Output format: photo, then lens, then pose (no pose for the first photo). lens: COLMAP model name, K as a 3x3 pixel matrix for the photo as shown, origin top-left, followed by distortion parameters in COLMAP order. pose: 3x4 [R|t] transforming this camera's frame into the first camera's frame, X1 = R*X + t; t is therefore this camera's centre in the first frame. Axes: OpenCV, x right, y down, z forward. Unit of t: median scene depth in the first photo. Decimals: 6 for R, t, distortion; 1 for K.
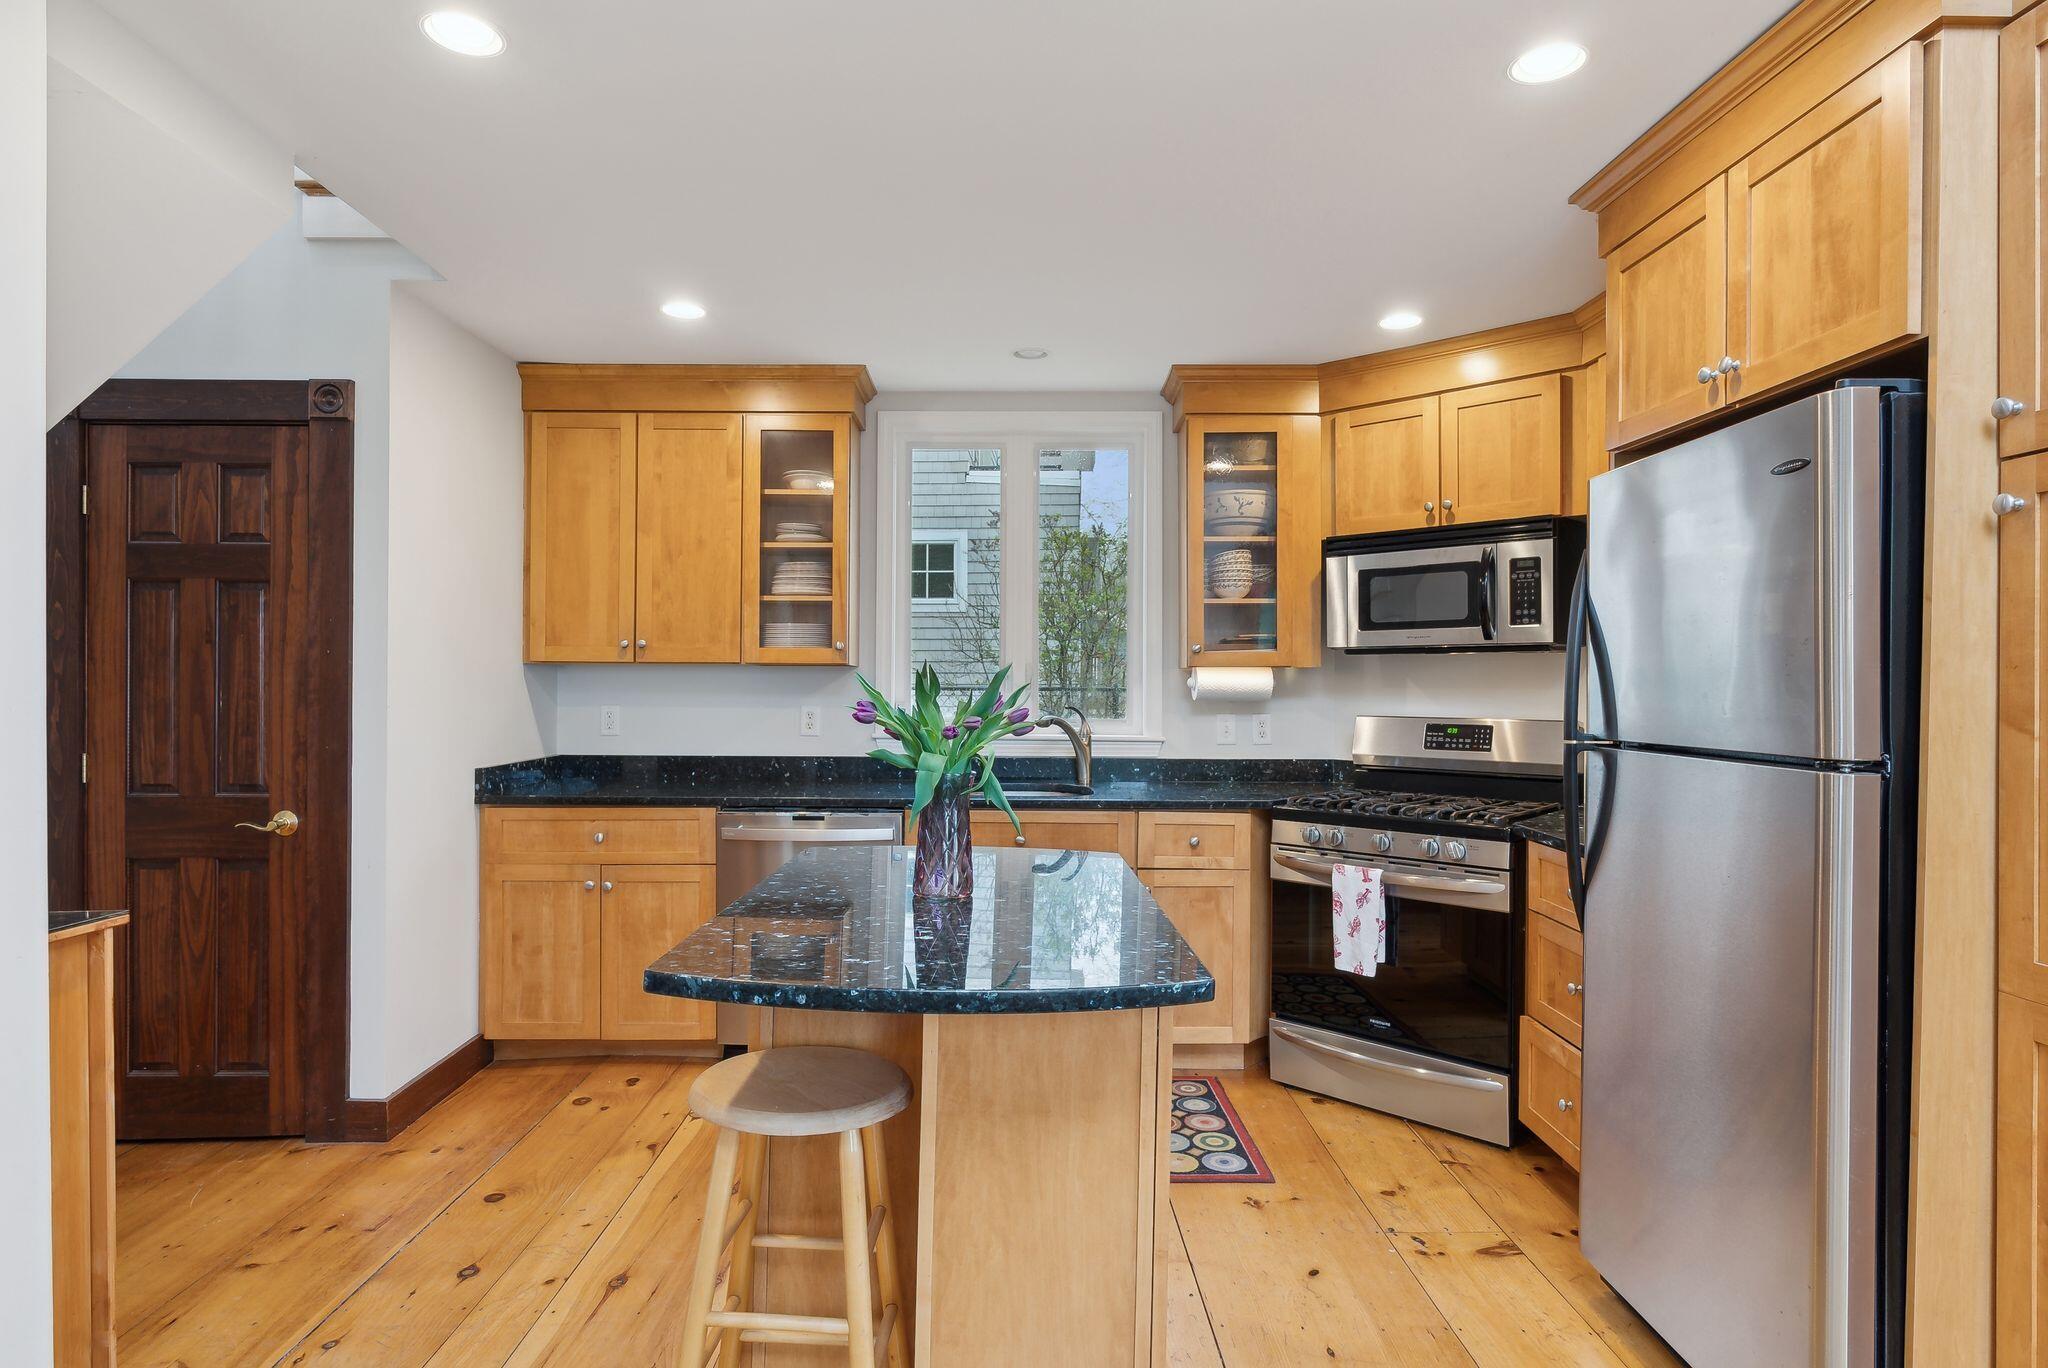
lens RADIAL K [[1105.9, 0, 1021.2], [0, 1105.9, 682.4], [0, 0, 1]] dist [-0.002155, 0.001747]
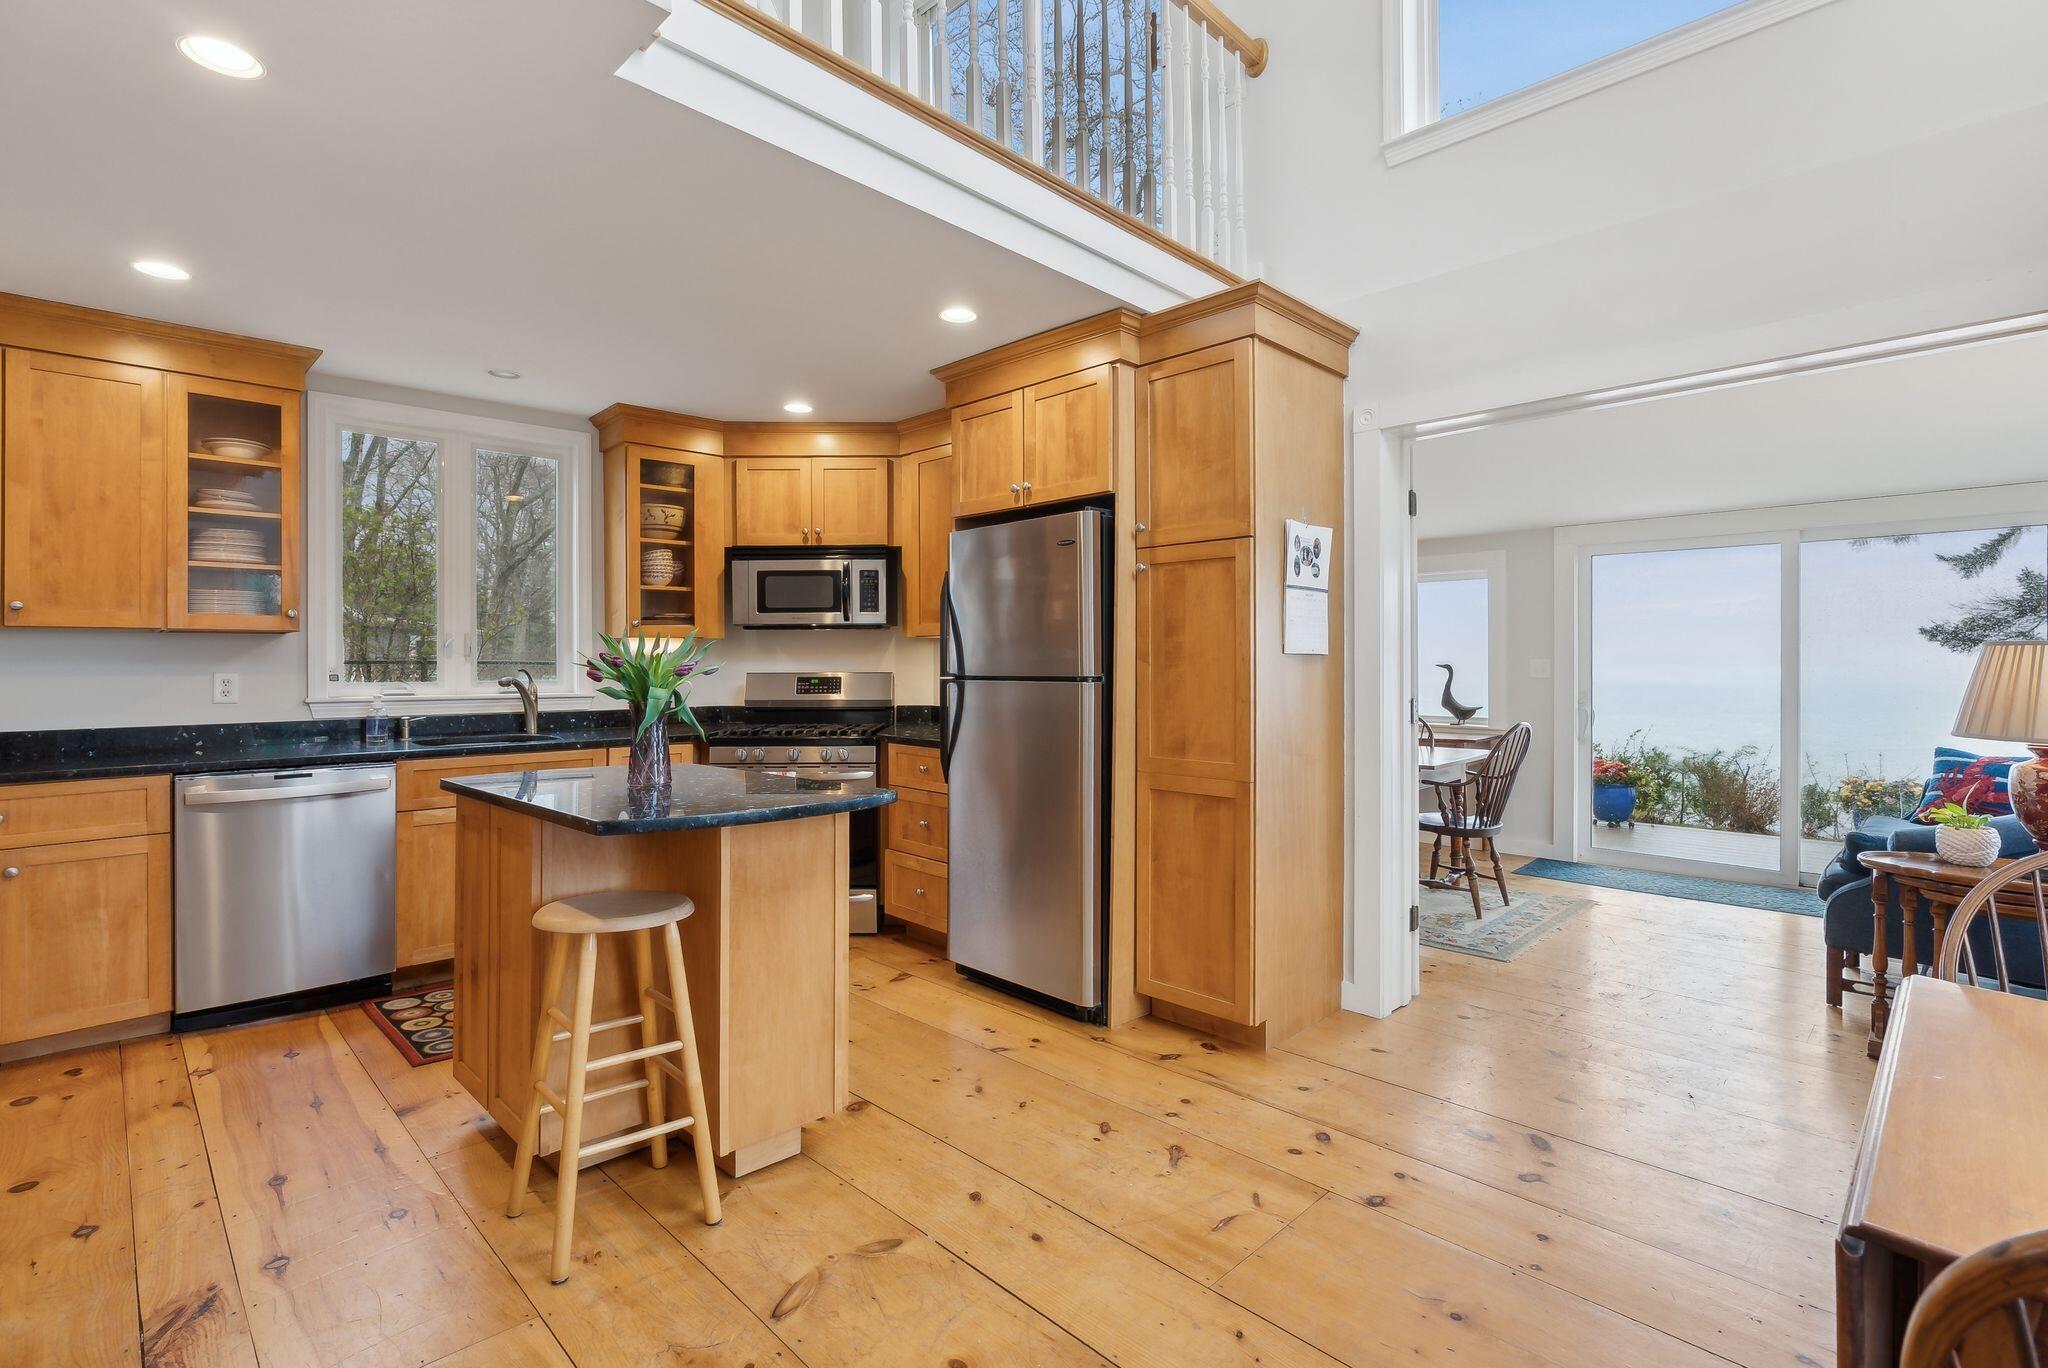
lens RADIAL K [[952.0, 0, 1024.3], [0, 952.0, 661.0], [0, 0, 1]] dist [0.000162, 0.000887]
pose [[0.720100, -0.007492, 0.693830, -0.320789], [0.006693, 0.999970, 0.003852, 0.014190], [-0.693838, 0.001870, 0.720129, -0.139526]]
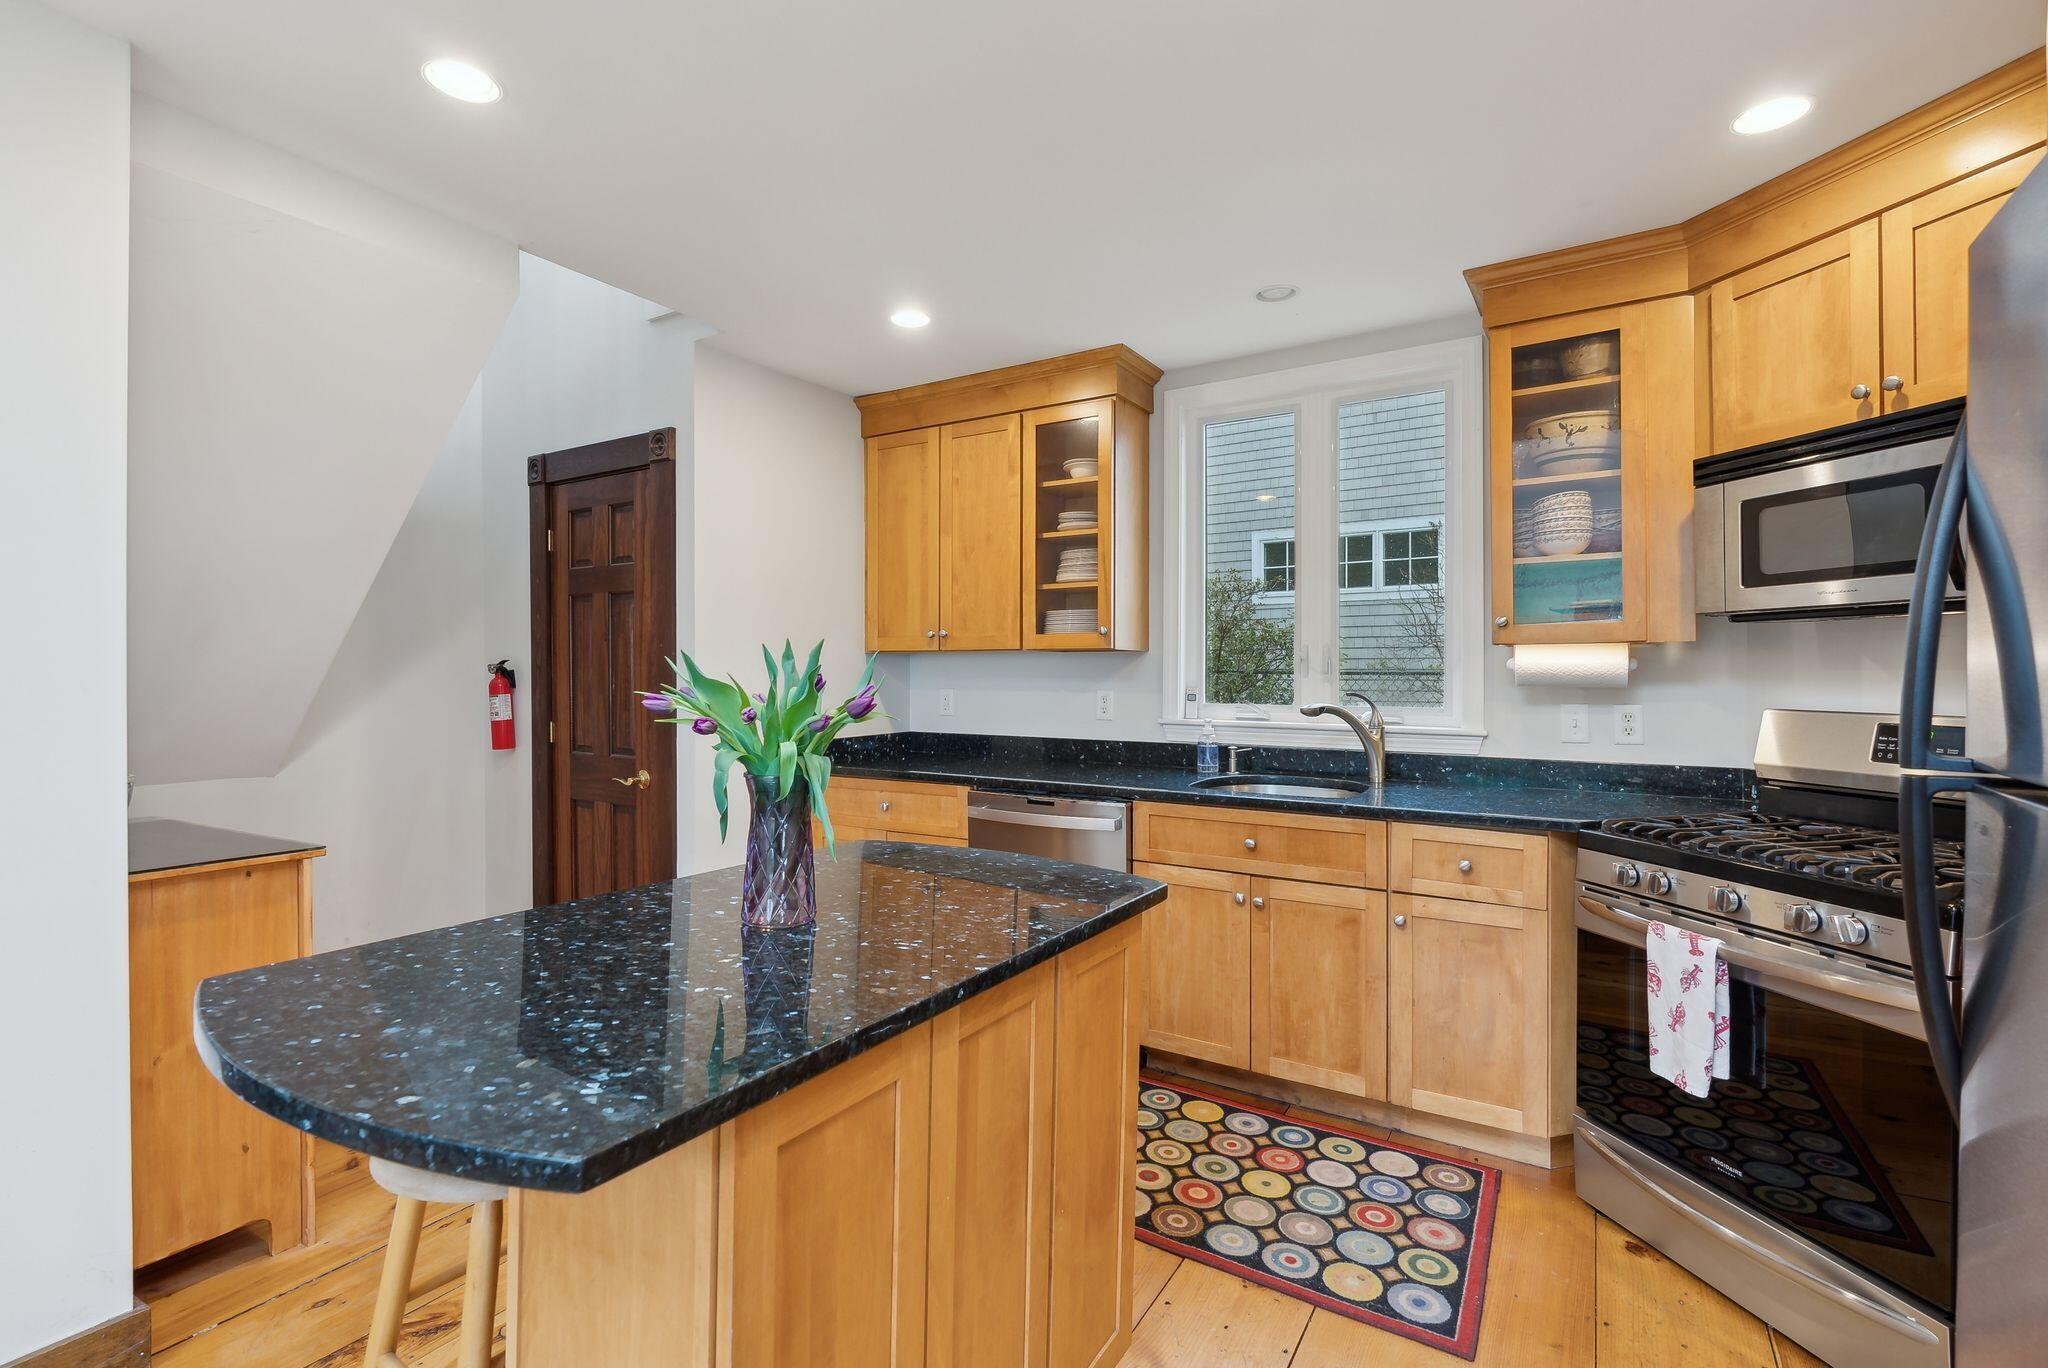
lens RADIAL K [[939.4, 0, 1022.3], [0, 939.4, 673.7], [0, 0, 1]] dist [-0.003107, 0.000632]
pose [[0.845502, -0.003574, -0.533961, 0.250163], [0.006472, 0.999973, 0.003555, 0.002780], [0.533934, -0.006462, 0.845502, 0.270477]]
